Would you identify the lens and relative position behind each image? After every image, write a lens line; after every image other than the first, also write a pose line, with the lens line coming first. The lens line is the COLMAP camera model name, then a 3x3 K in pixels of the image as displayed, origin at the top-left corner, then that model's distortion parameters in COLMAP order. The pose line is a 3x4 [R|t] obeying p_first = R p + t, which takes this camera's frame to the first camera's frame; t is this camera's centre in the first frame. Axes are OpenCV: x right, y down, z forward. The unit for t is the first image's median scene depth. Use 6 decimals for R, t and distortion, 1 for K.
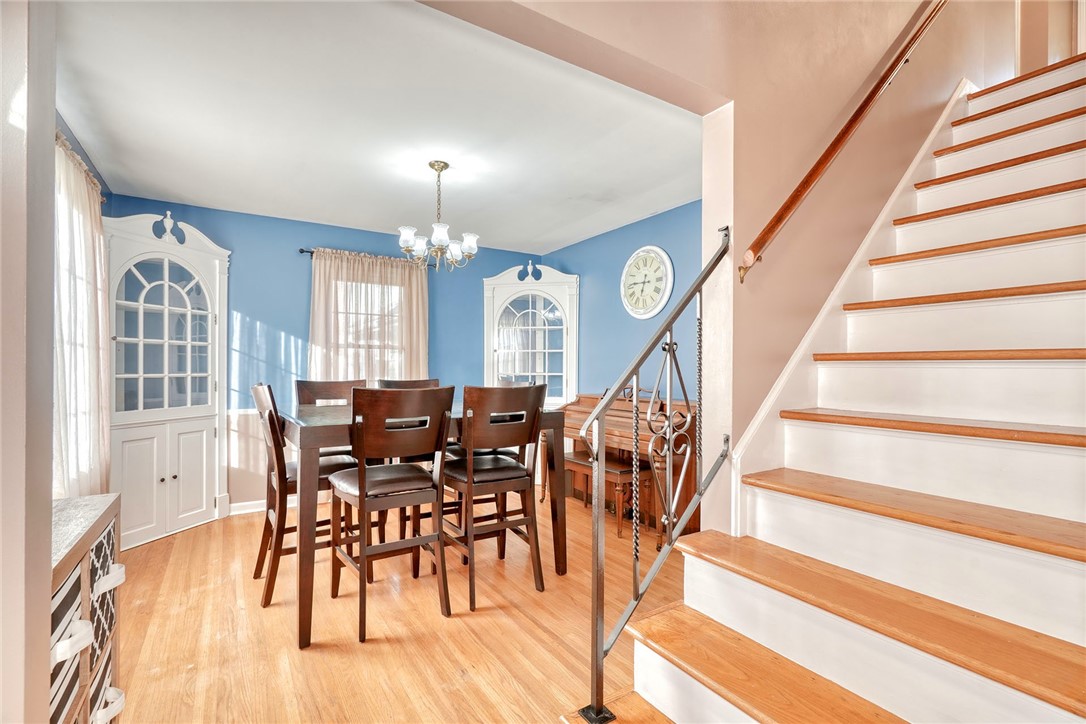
lens RADIAL K [[501.3, 0, 546.7], [0, 501.3, 367.5], [0, 0, 1]] dist [0.000202, 0.000525]
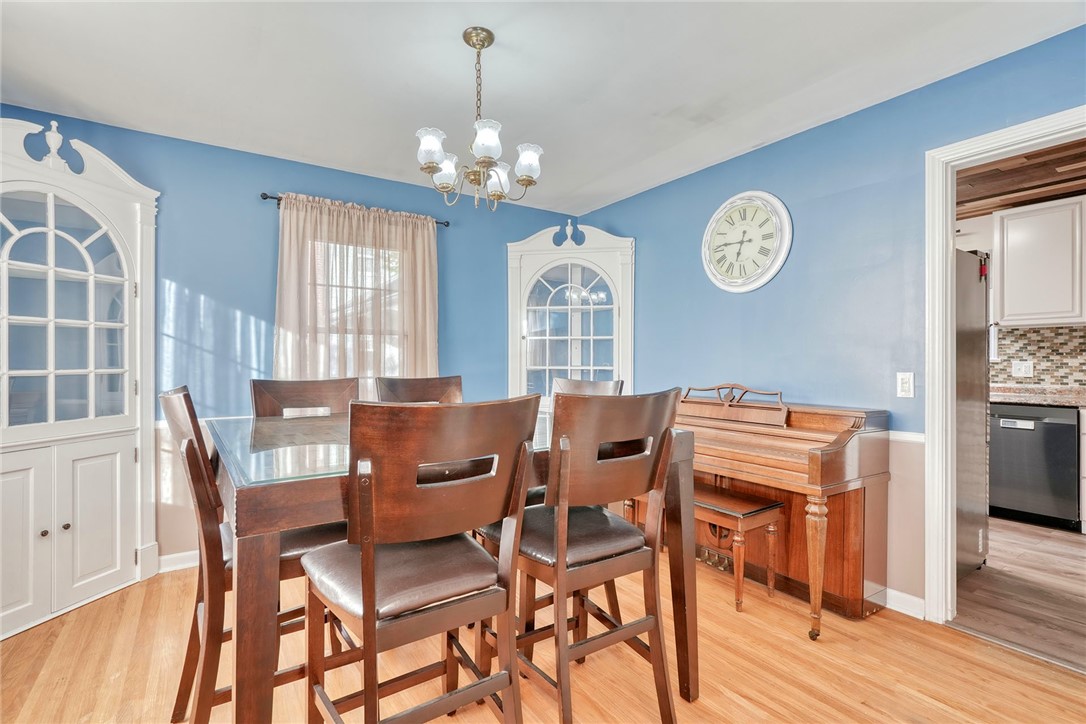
lens RADIAL K [[501.3, 0, 538.3], [0, 501.3, 359.8], [0, 0, 1]] dist [0.000202, 0.000525]
pose [[0.999676, -0.002335, 0.025346, -0.128588], [0.002364, 0.999997, -0.001149, 0.001249], [-0.025343, 0.001209, 0.999678, 0.302613]]
